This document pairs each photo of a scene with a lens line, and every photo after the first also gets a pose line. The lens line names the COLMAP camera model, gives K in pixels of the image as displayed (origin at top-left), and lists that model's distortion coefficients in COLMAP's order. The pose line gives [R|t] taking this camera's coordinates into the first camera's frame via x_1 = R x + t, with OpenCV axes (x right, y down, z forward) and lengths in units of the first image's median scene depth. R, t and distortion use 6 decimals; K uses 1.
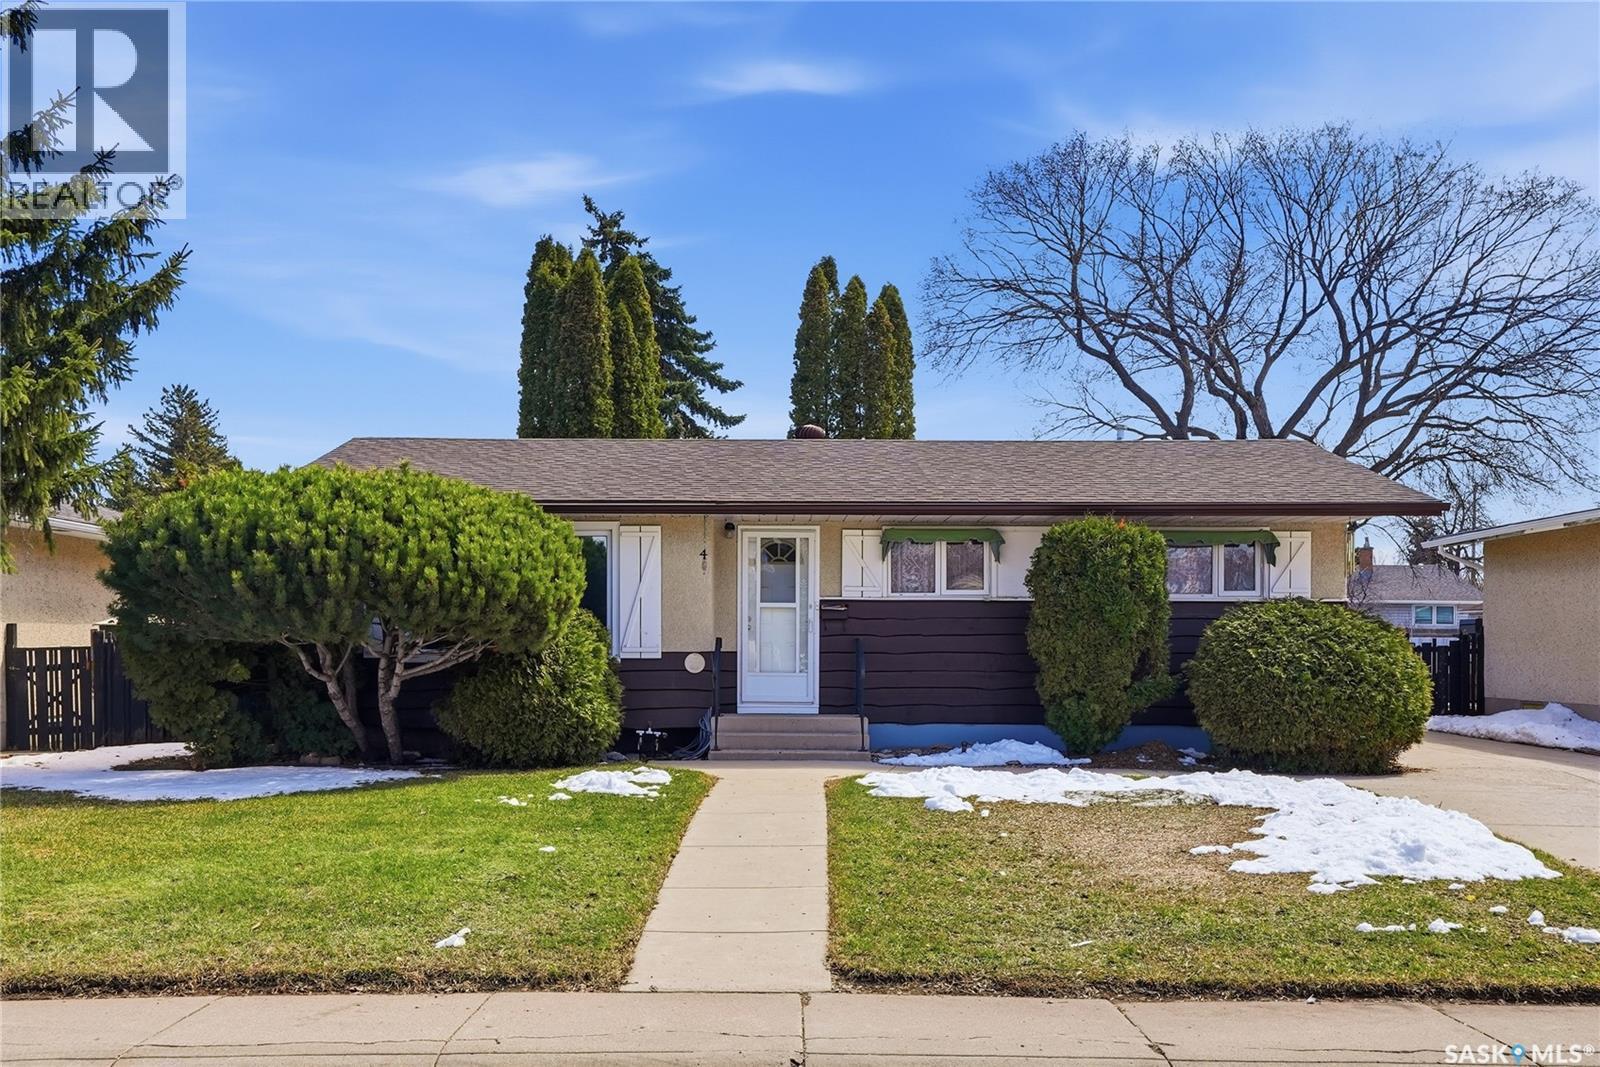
lens RADIAL K [[1707.7, 0, 800.0], [0, 1707.7, 533.5], [0, 0, 1]] dist [0.000026, 0.001209]
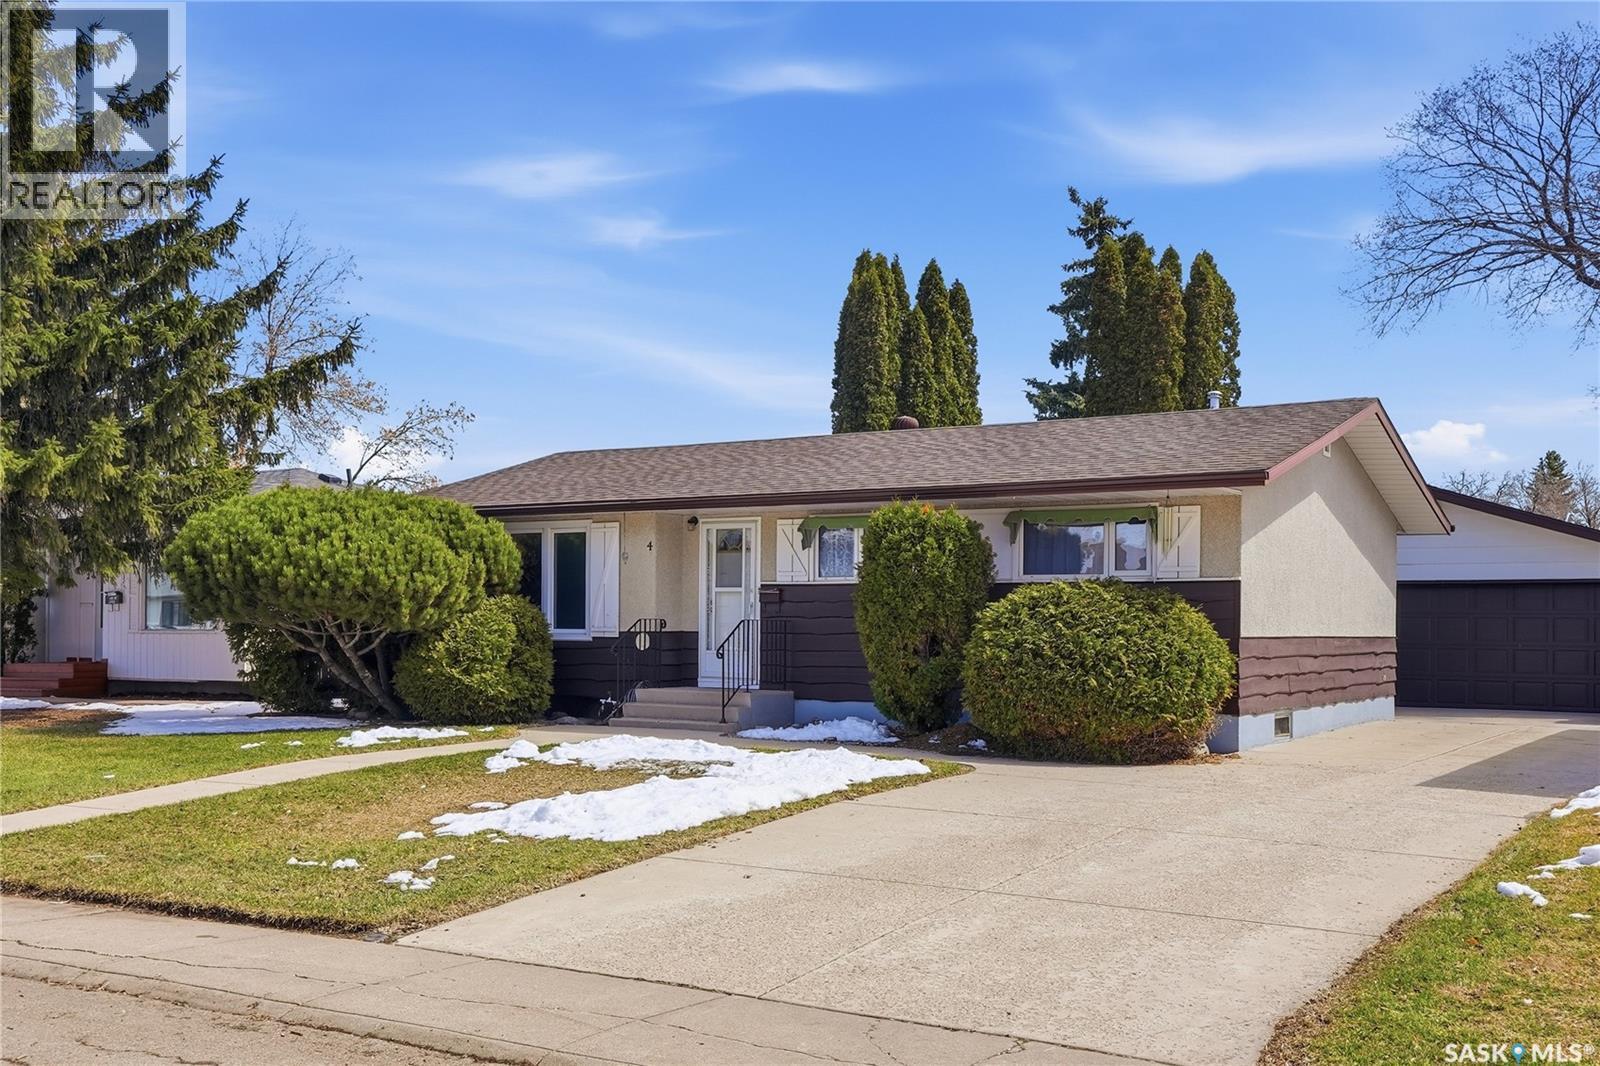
lens RADIAL K [[1707.7, 0, 800.0], [0, 1707.7, 533.0], [0, 0, 1]] dist [0.000026, 0.001209]
pose [[0.838202, -0.027968, -0.544642, 0.628616], [0.034956, 0.999386, 0.002478, 0.004099], [0.544238, -0.021116, 0.838665, 0.098913]]
